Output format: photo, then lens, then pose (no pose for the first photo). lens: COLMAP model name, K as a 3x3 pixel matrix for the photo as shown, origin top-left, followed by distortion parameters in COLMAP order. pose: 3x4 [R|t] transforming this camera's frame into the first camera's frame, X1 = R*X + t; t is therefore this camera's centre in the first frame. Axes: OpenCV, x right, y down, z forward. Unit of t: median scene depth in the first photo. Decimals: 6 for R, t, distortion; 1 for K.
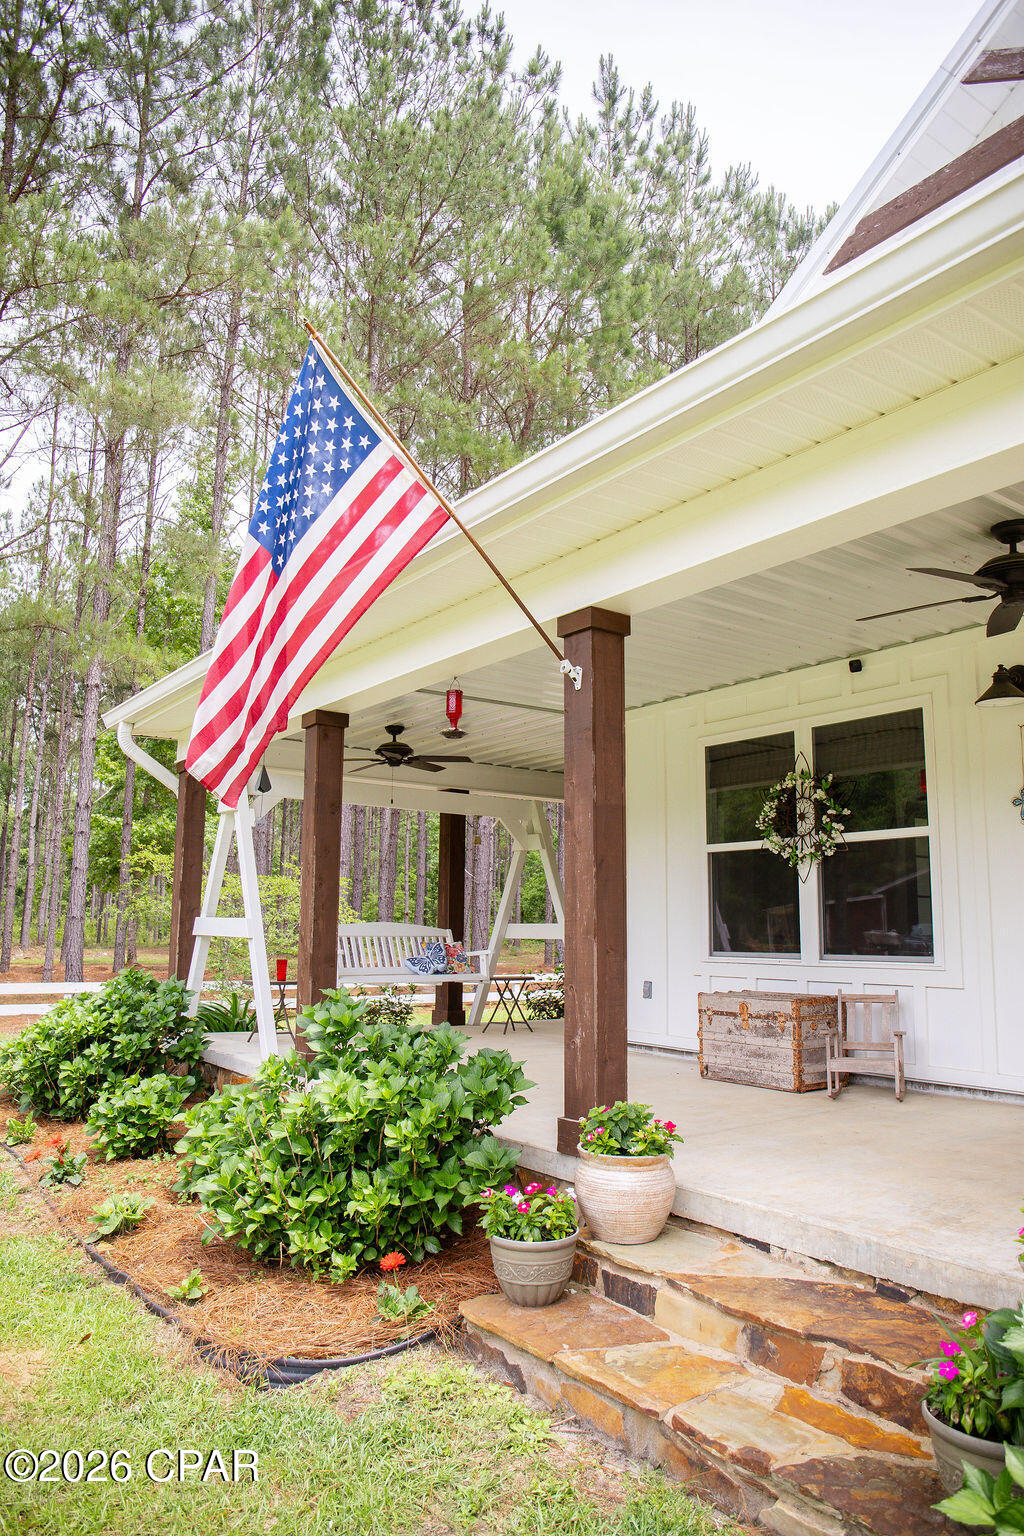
lens RADIAL K [[1062.7, 0, 513.6], [0, 1062.7, 784.3], [0, 0, 1]] dist [-0.116566, 0.093358]
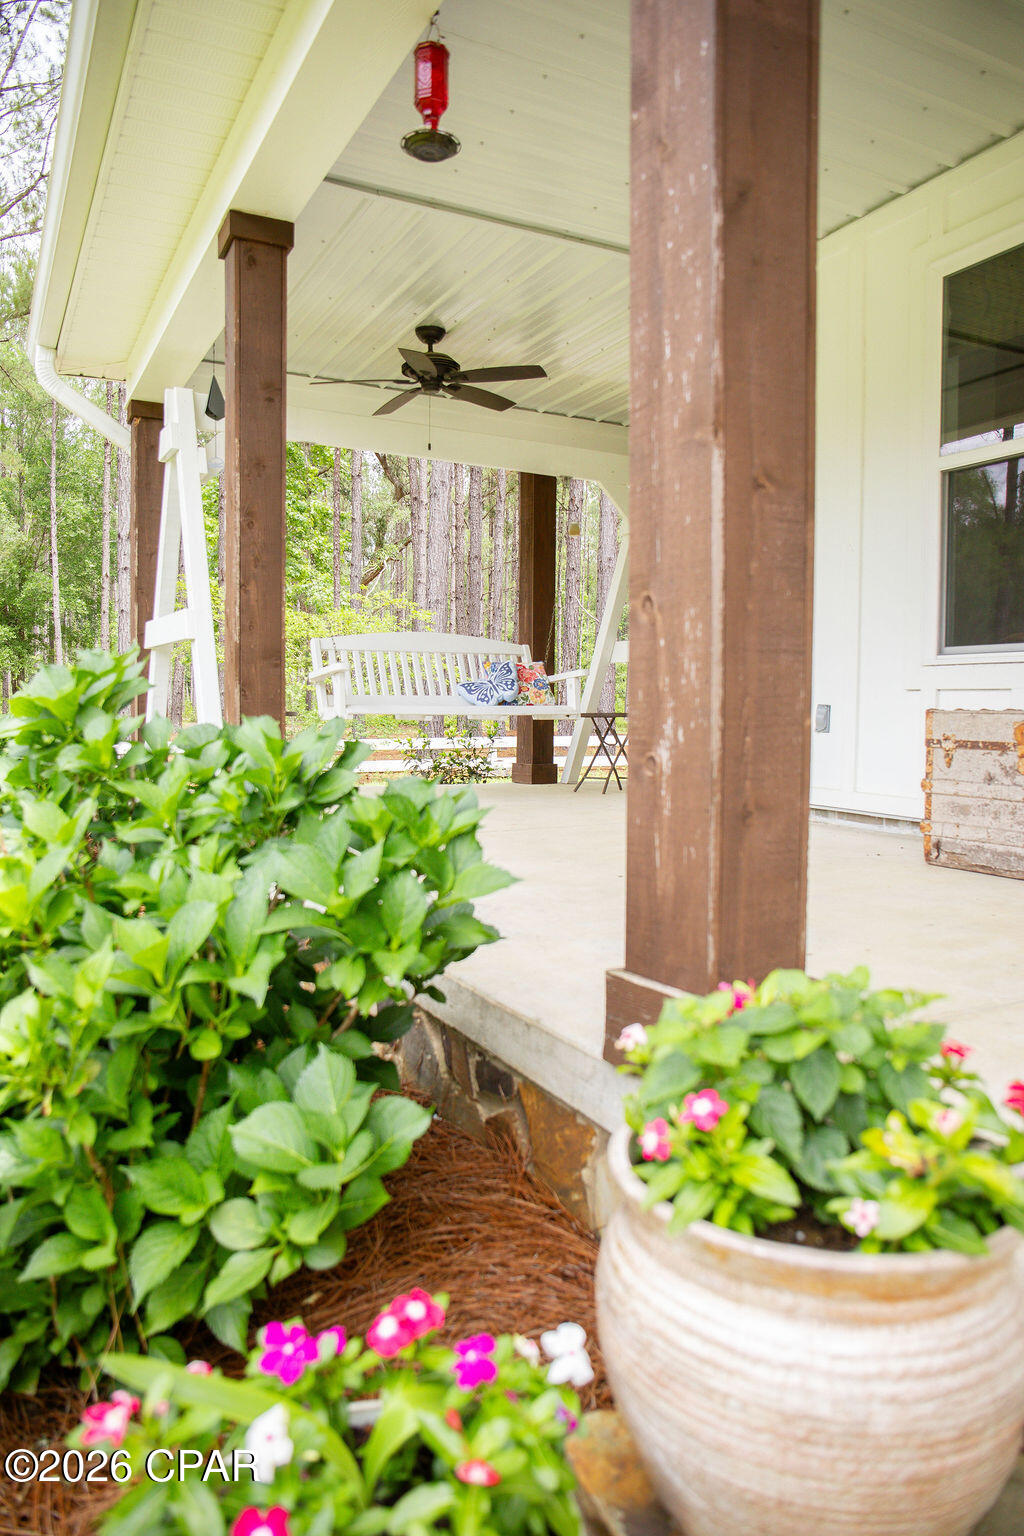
lens RADIAL K [[1055.1, 0, 496.4], [0, 1055.1, 787.9], [0, 0, 1]] dist [-0.110627, 0.085248]
pose [[0.987810, 0.009763, -0.155358, 0.042065], [0.022894, 0.978066, 0.207033, 0.126735], [0.153971, -0.208066, 0.965920, 0.461512]]
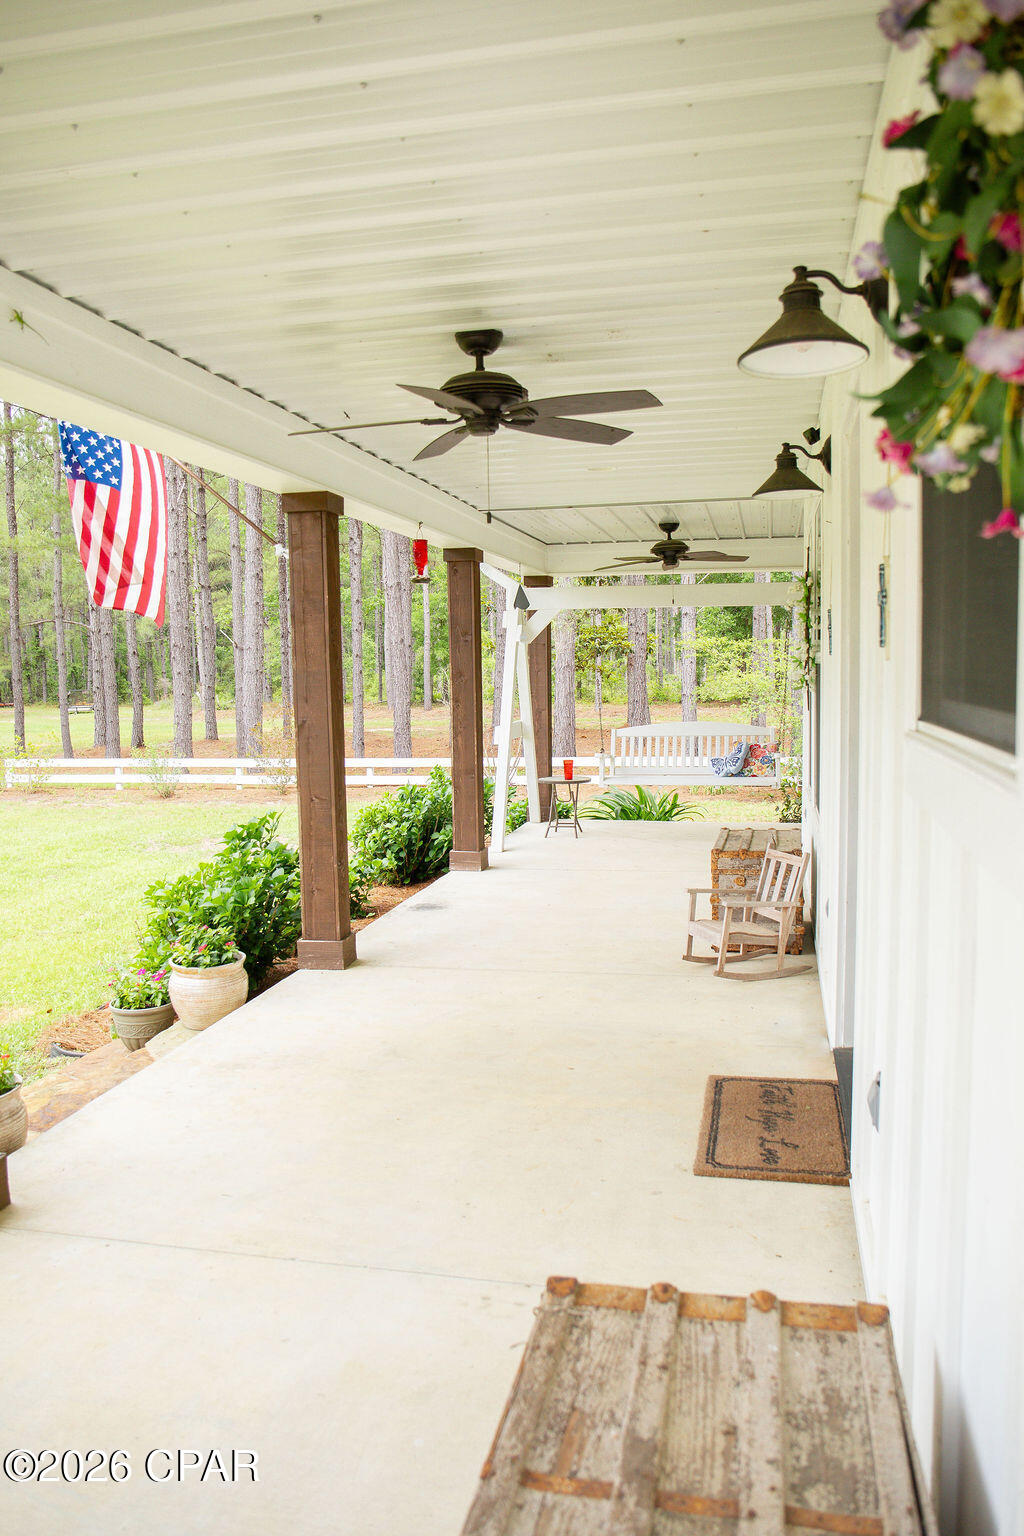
lens RADIAL K [[1141.1, 0, 514.4], [0, 1141.1, 793.0], [0, 0, 1]] dist [-0.143958, 0.145674]
pose [[0.661545, 0.063415, -0.747219, 0.810245], [0.122358, 0.973937, 0.190985, -0.041469], [0.739856, -0.217773, 0.636544, 0.259230]]
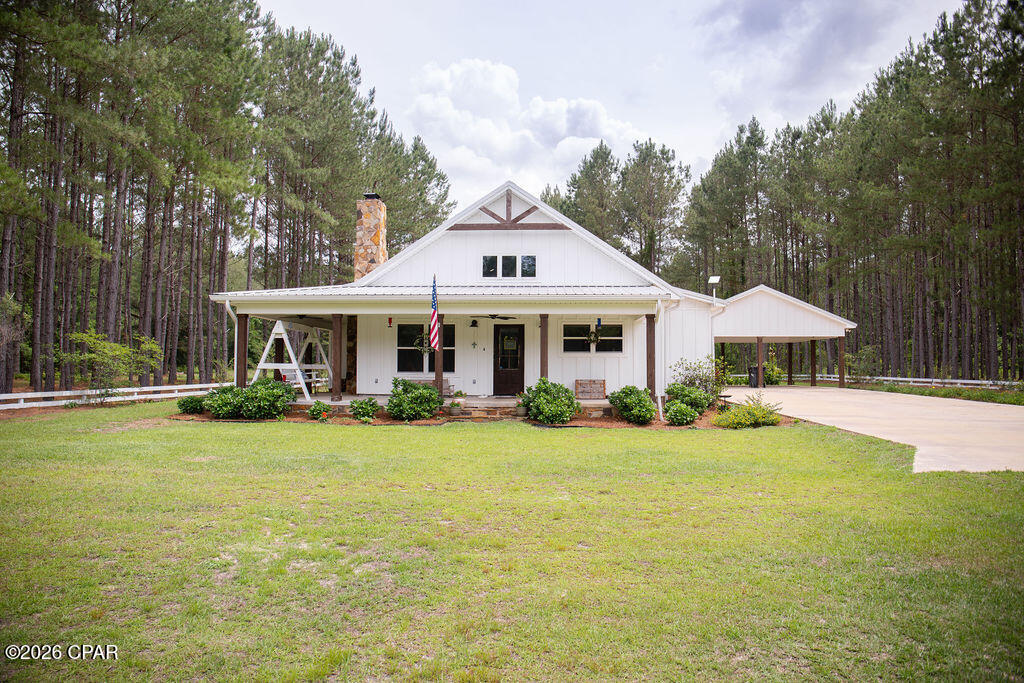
lens RADIAL K [[703.4, 0, 506.7], [0, 703.4, 345.6], [0, 0, 1]] dist [-0.110627, 0.085248]
pose [[0.658498, 0.025047, 0.752166, -1.967293], [-0.104757, 0.992767, 0.058653, -0.190610], [-0.745256, -0.117417, 0.656358, -1.432206]]
